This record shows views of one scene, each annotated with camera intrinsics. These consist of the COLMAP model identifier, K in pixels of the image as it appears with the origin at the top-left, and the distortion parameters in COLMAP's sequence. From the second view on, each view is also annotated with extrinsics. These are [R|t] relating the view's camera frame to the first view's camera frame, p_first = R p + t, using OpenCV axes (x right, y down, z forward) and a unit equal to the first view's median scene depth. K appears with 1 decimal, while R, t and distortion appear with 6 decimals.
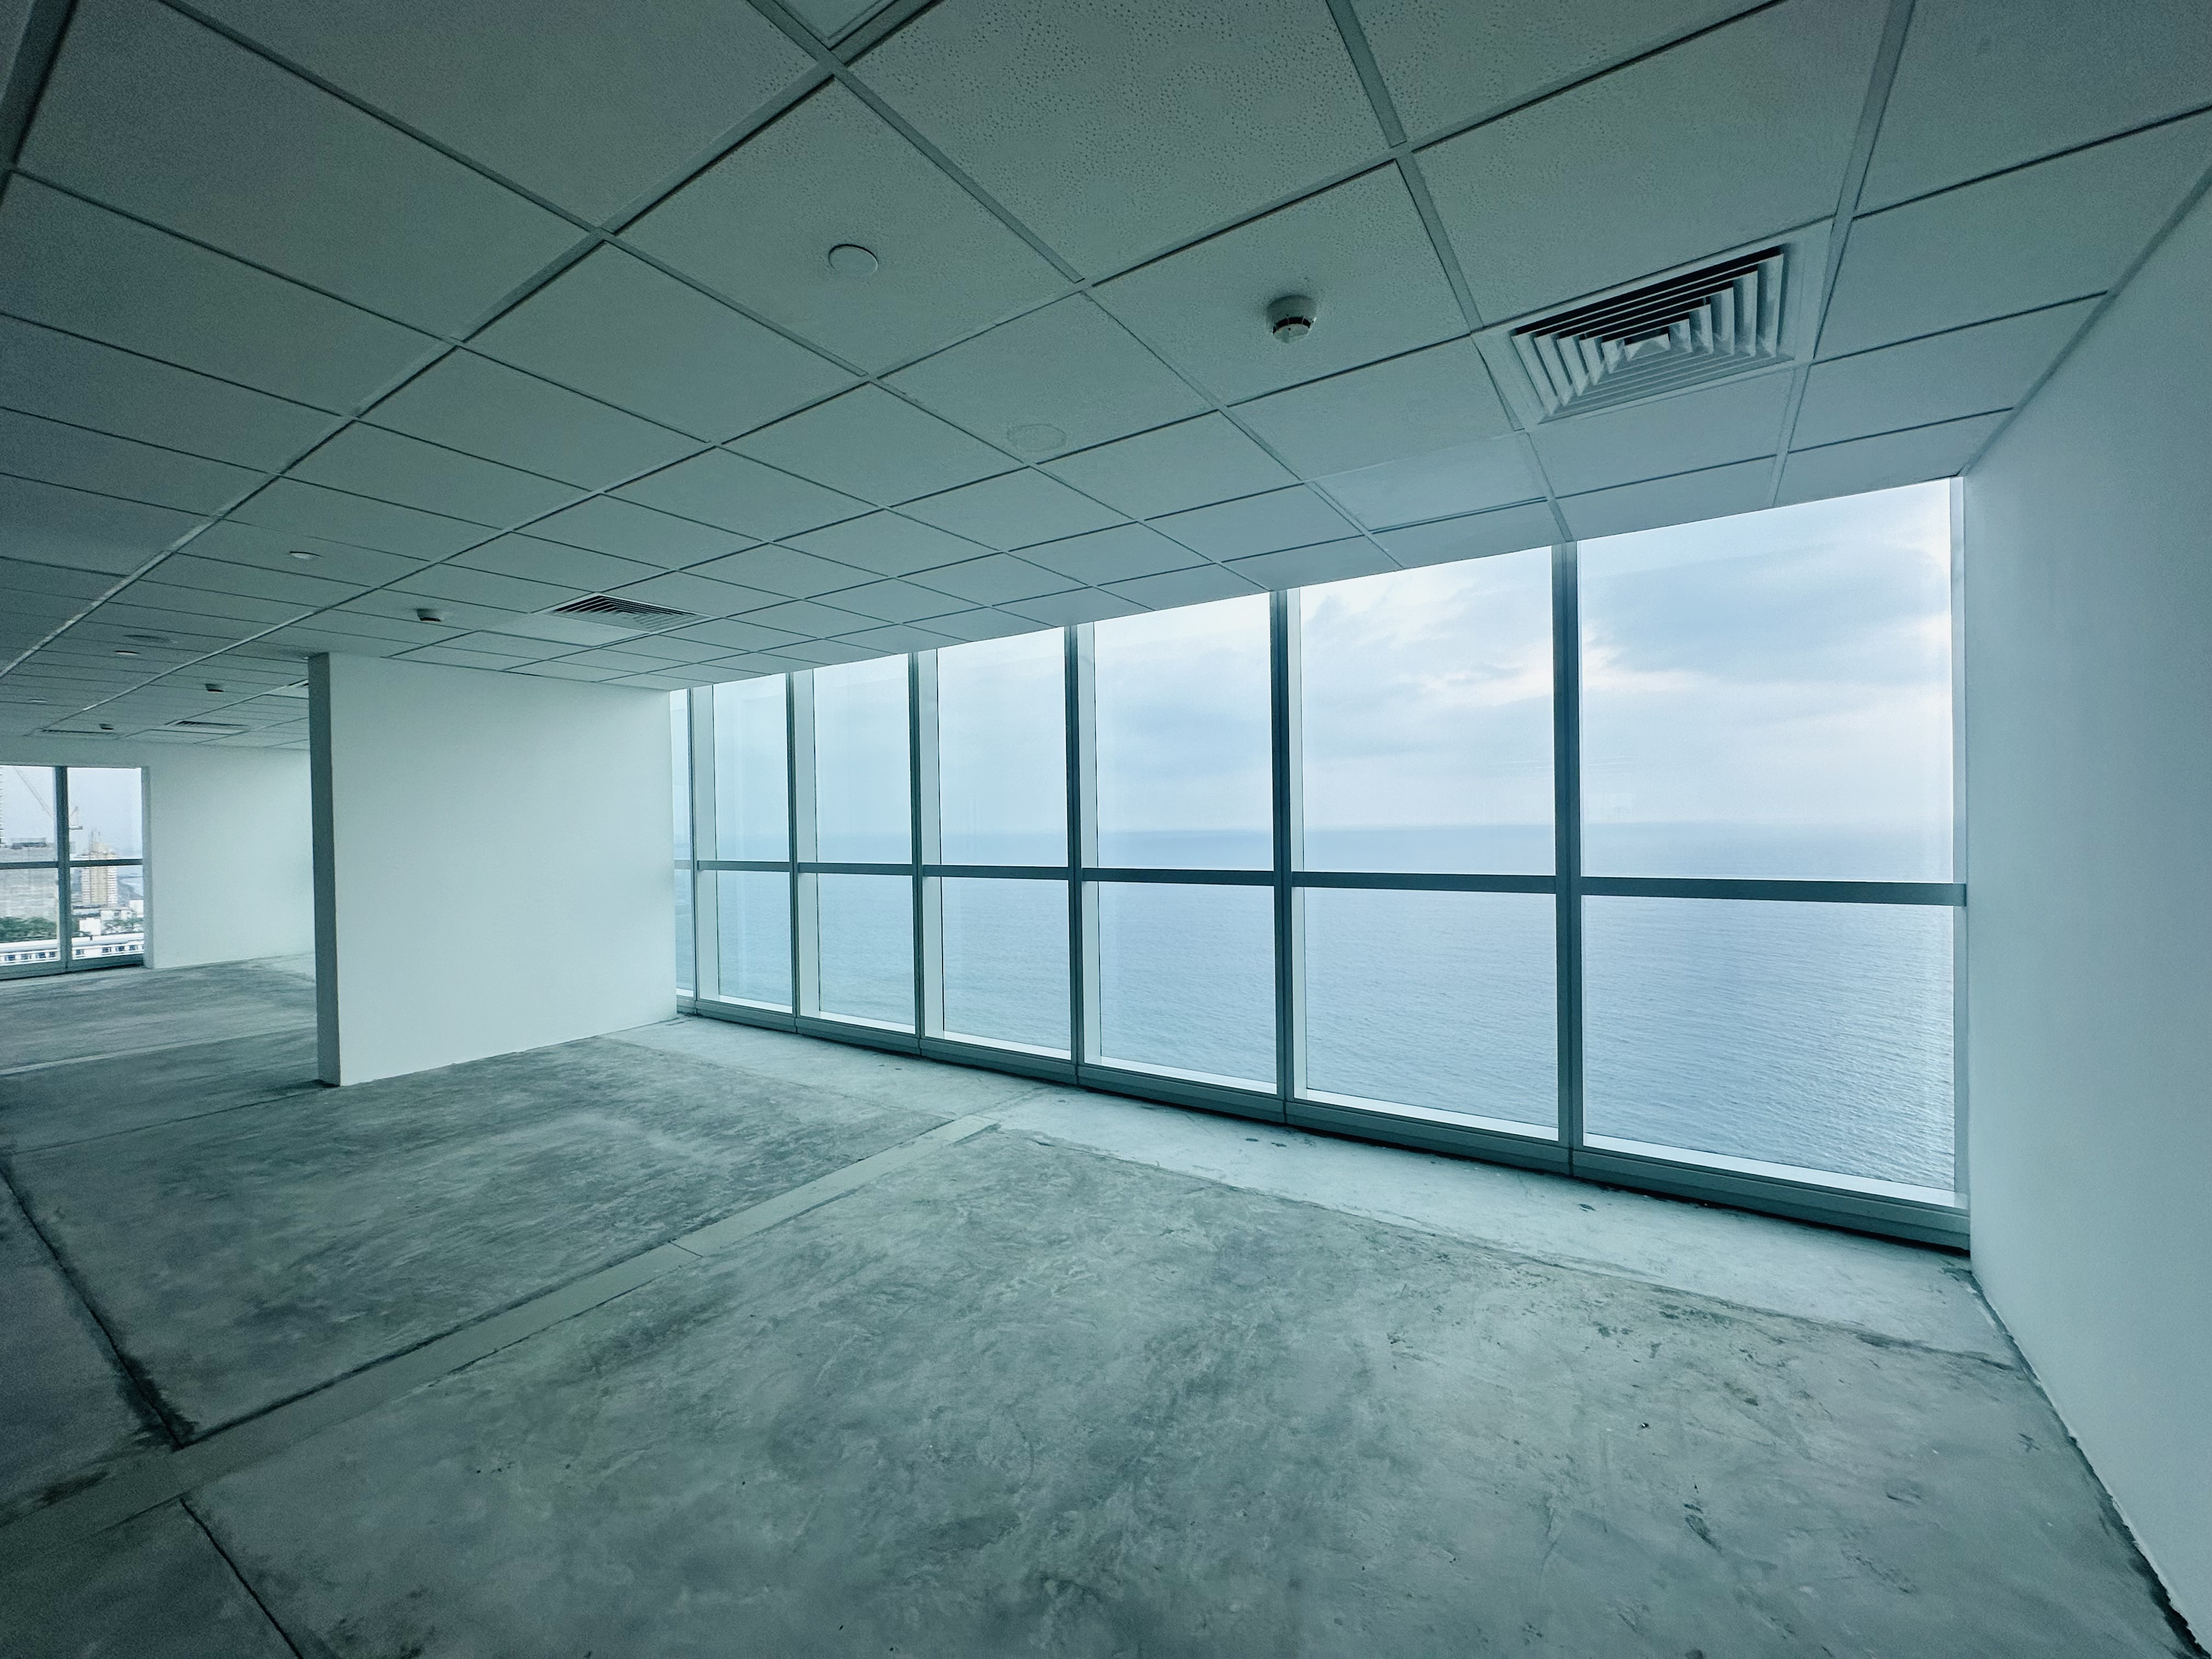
lens RADIAL K [[885.7, 0, 1102.3], [0, 885.7, 833.0], [0, 0, 1]] dist [-0.002869, 0.001007]
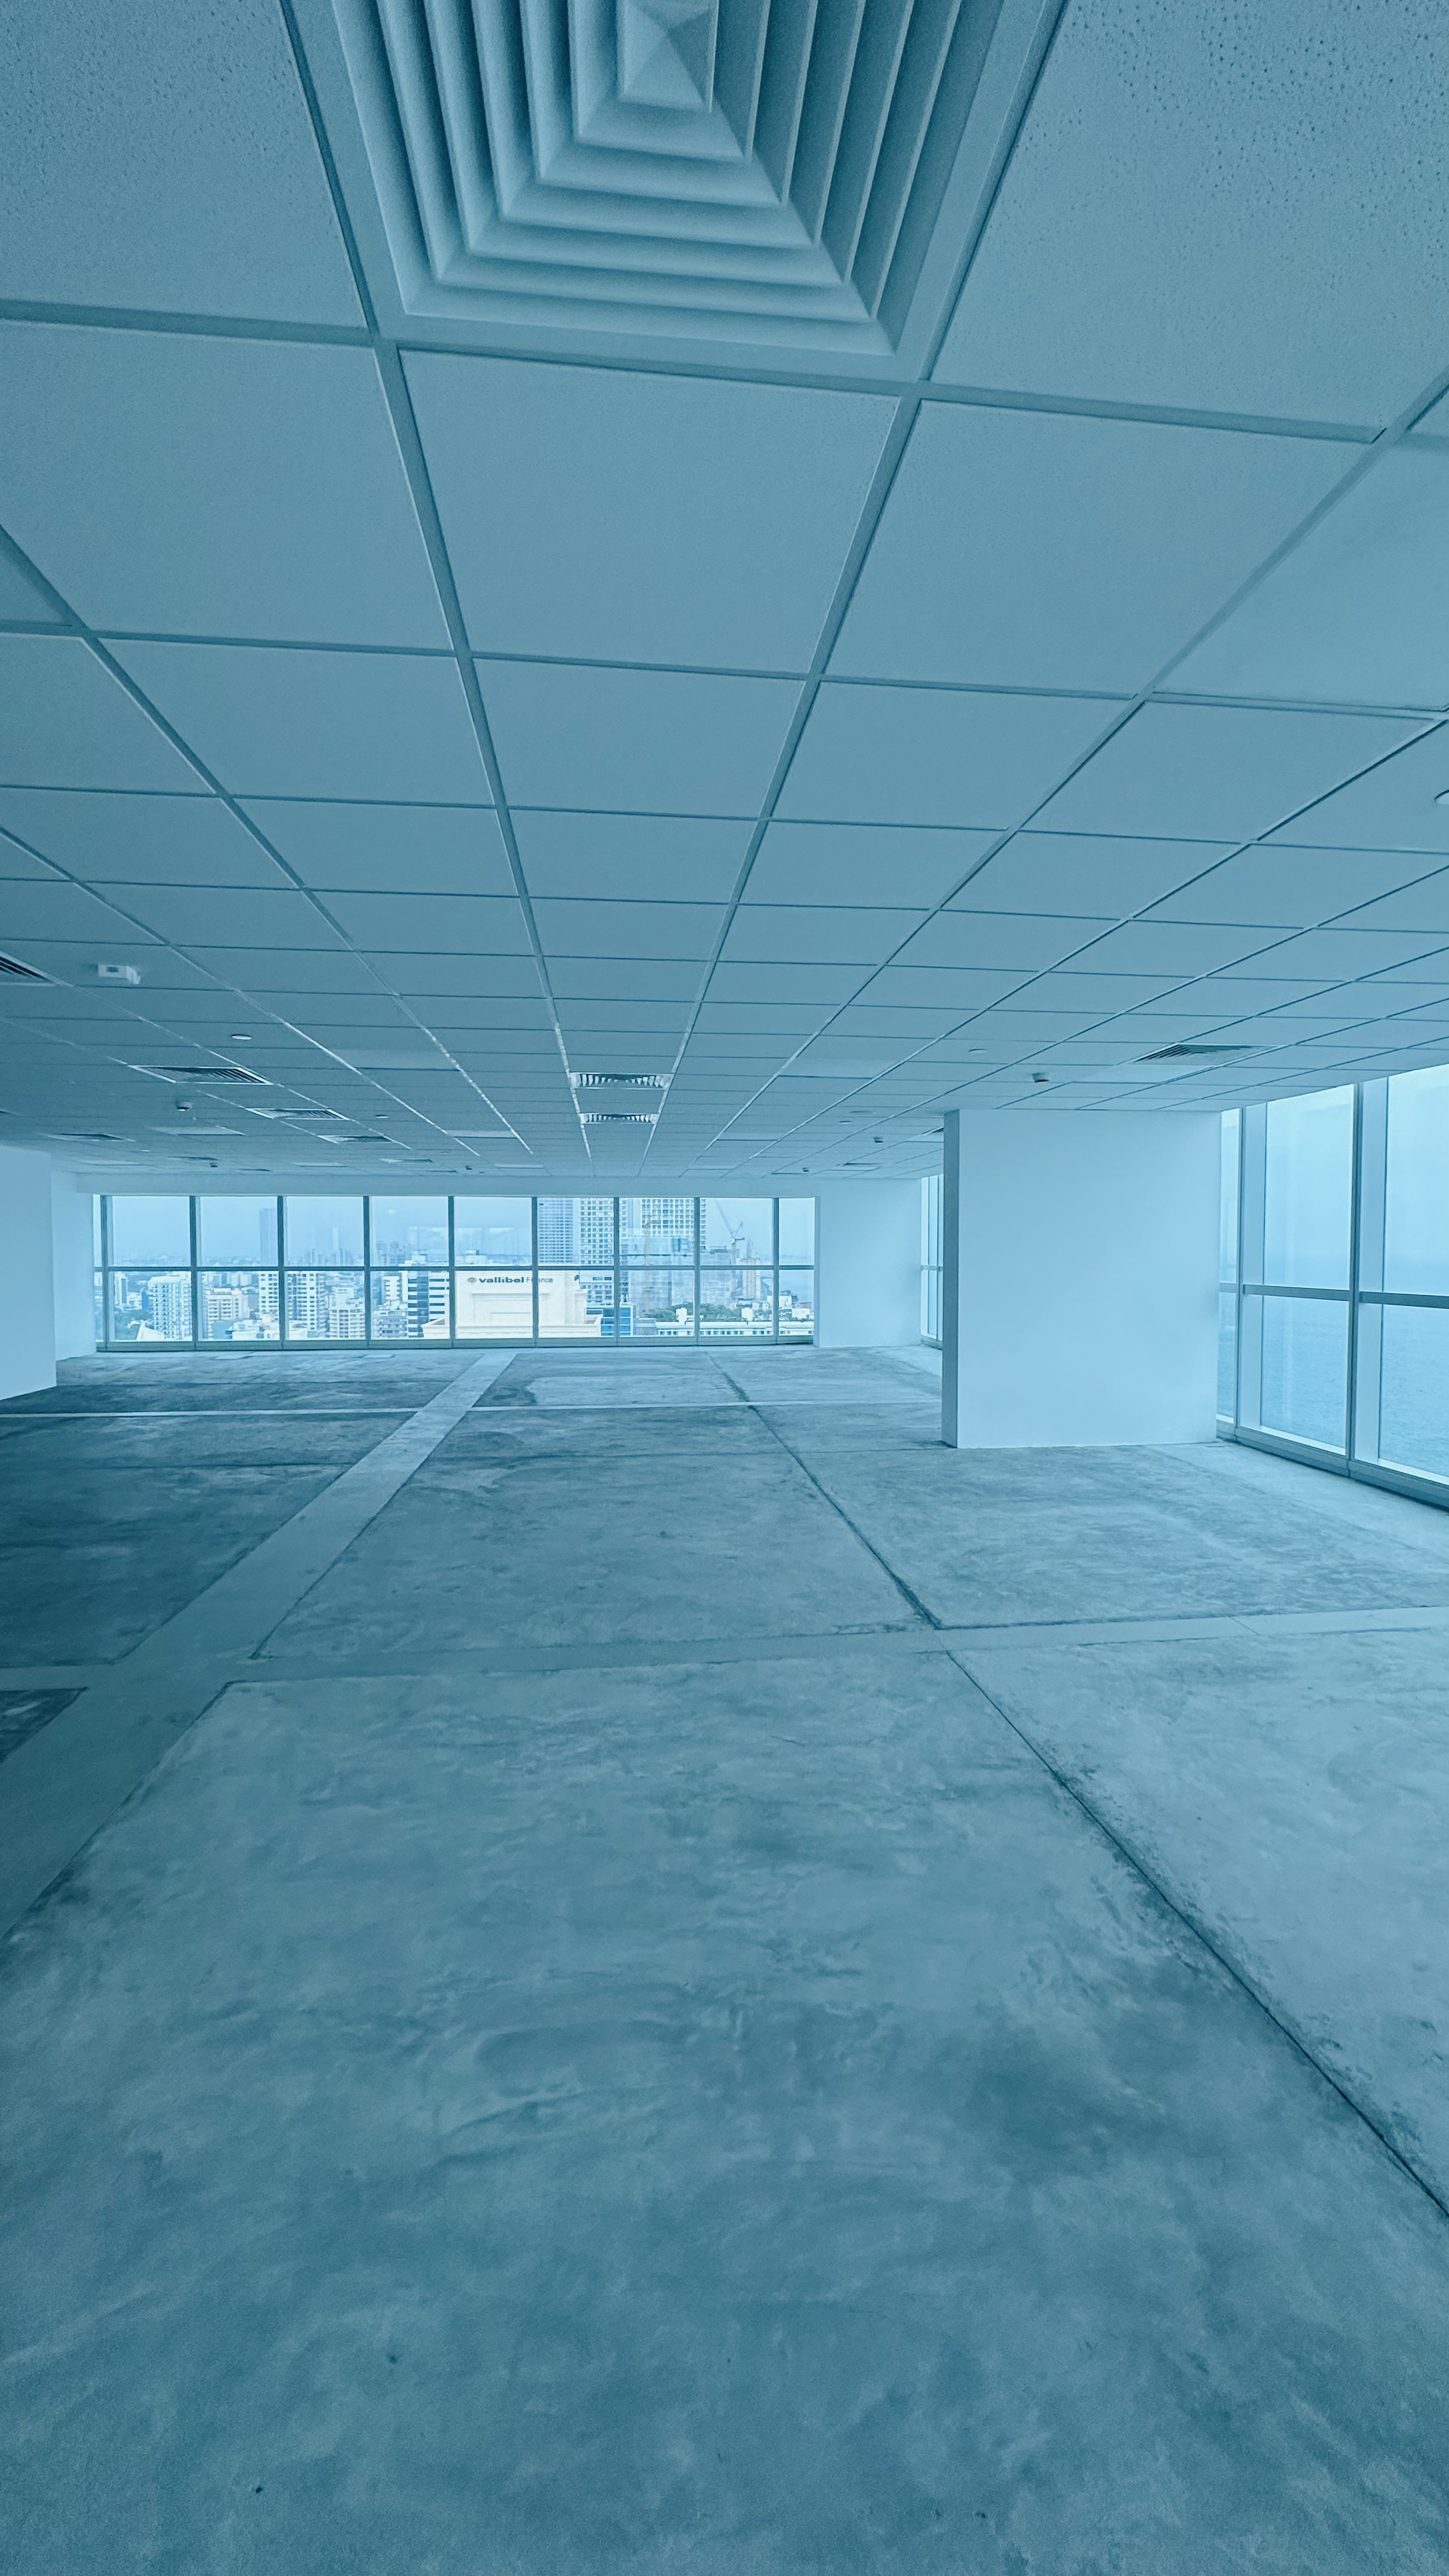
lens RADIAL K [[1036.4, 0, 720.5], [0, 1036.4, 1288.6], [0, 0, 1]] dist [-0.003278, 0.001377]
pose [[0.640897, 0.046610, -0.766211, 0.078320], [-0.018870, 0.998810, 0.044976, -0.008446], [0.767395, -0.014366, 0.641014, -0.291599]]
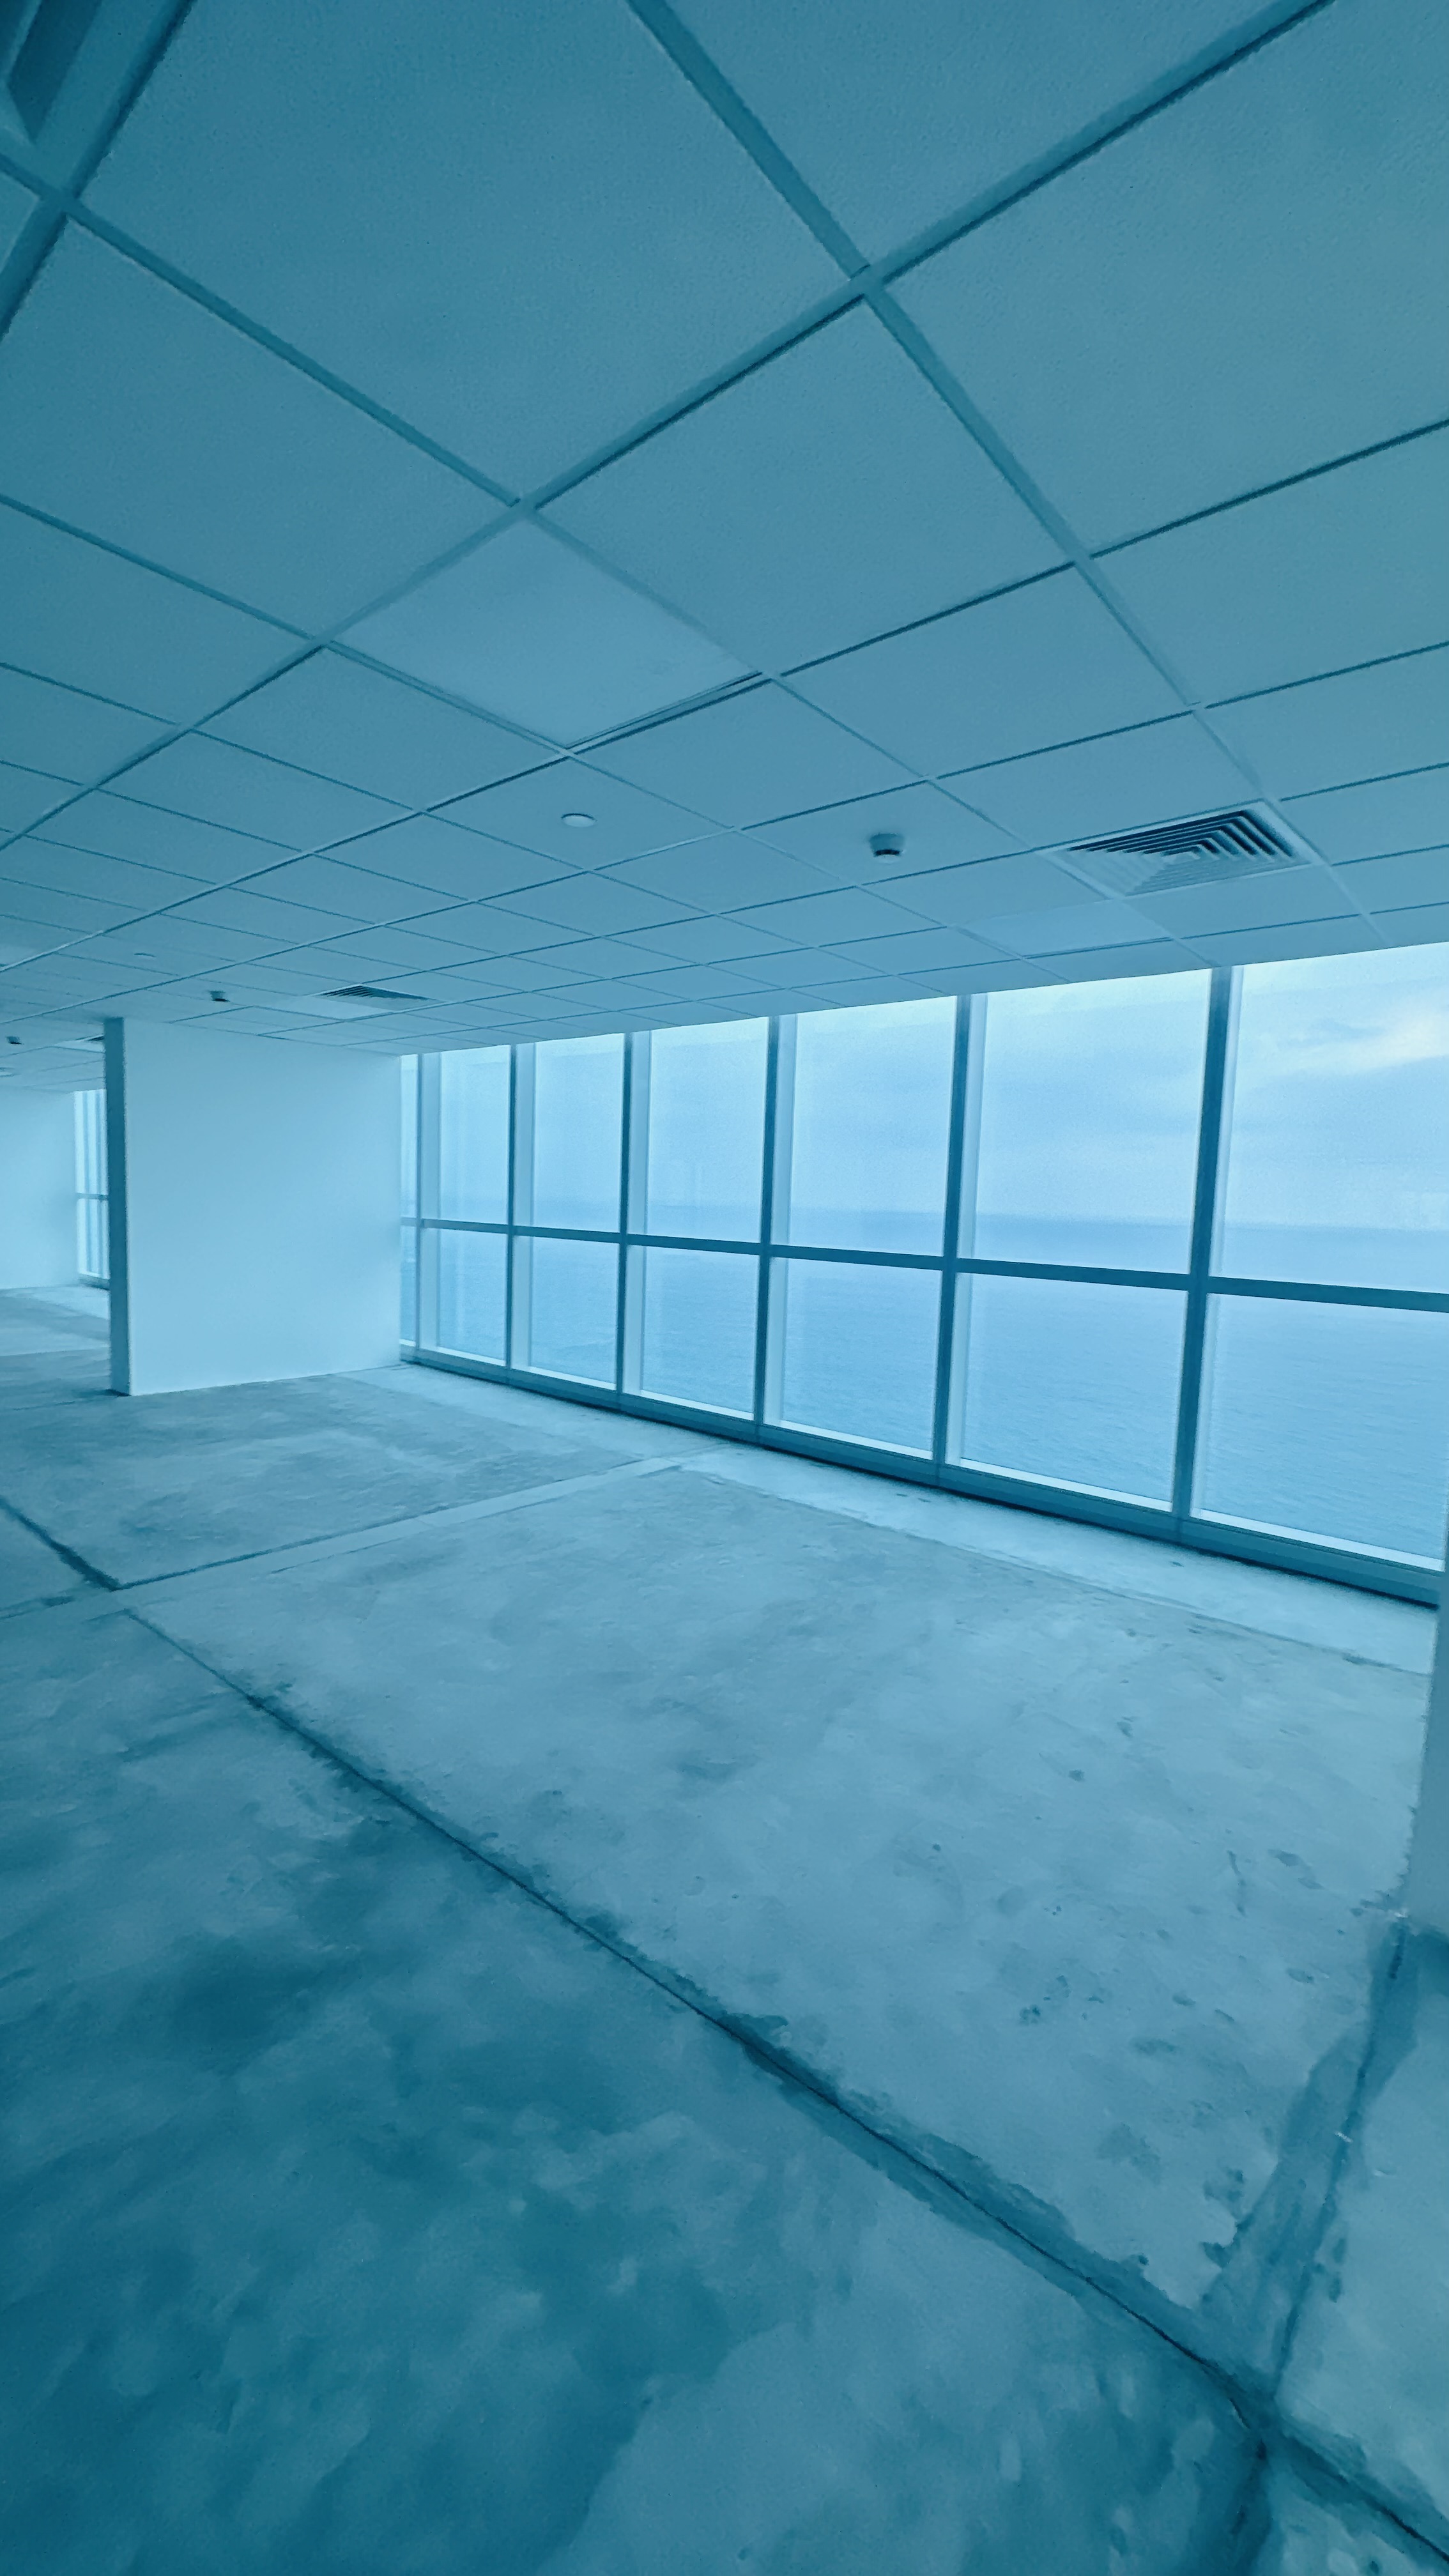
lens RADIAL K [[1036.4, 0, 728.4], [0, 1036.4, 1286.9], [0, 0, 1]] dist [-0.003278, 0.001377]
pose [[0.991263, 0.061109, -0.116892, 0.093410], [-0.052067, 0.995522, 0.078902, -0.007688], [0.121191, -0.072127, 0.990005, -0.318782]]
